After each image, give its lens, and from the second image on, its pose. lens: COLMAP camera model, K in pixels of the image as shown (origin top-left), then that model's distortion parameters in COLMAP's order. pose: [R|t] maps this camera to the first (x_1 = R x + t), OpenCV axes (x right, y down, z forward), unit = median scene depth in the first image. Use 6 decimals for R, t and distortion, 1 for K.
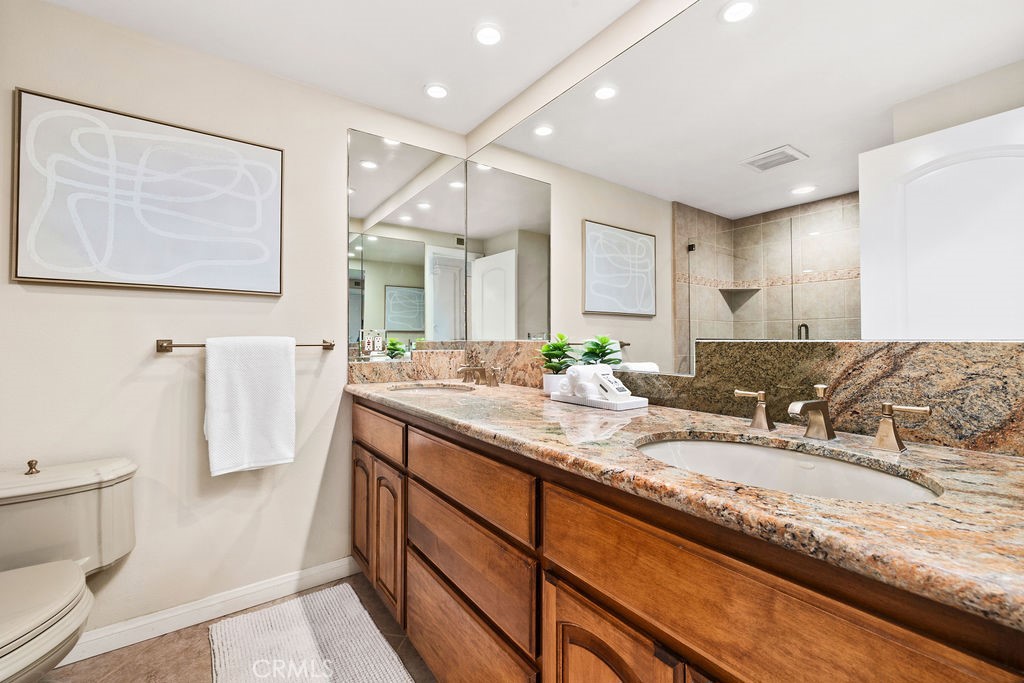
lens RADIAL K [[432.1, 0, 511.9], [0, 432.1, 338.1], [0, 0, 1]] dist [0.002626, -0.000022]
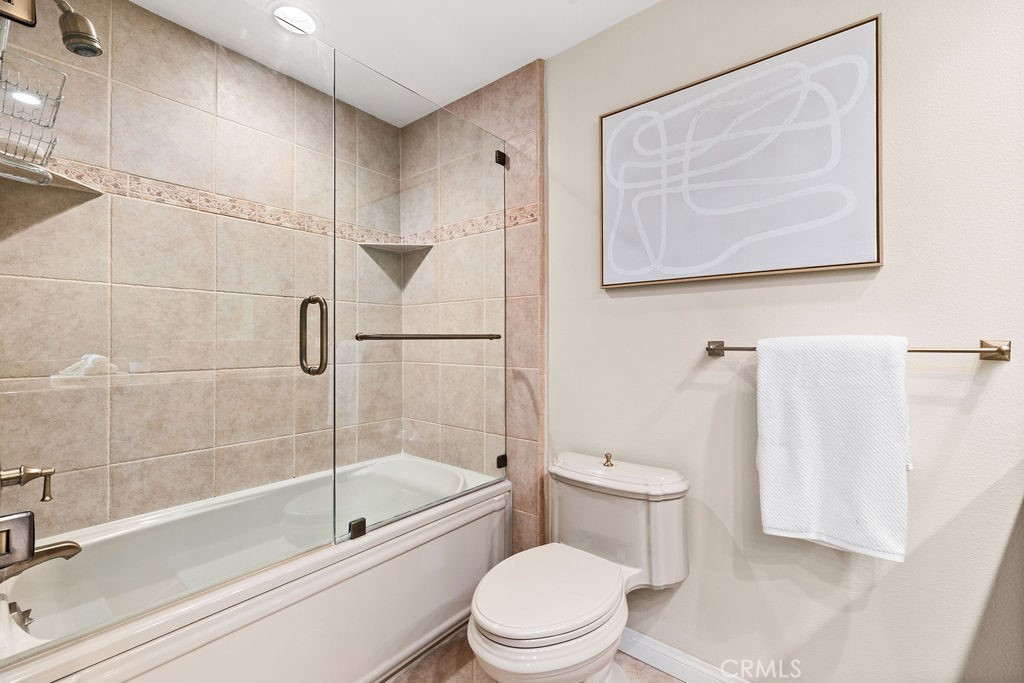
lens RADIAL K [[432.1, 0, 511.2], [0, 432.1, 337.7], [0, 0, 1]] dist [0.002626, -0.000022]
pose [[0.258327, -0.009055, -0.966015, -0.108308], [0.006475, 0.999950, -0.007641, 0.000920], [0.966036, -0.004281, 0.258373, 0.411974]]
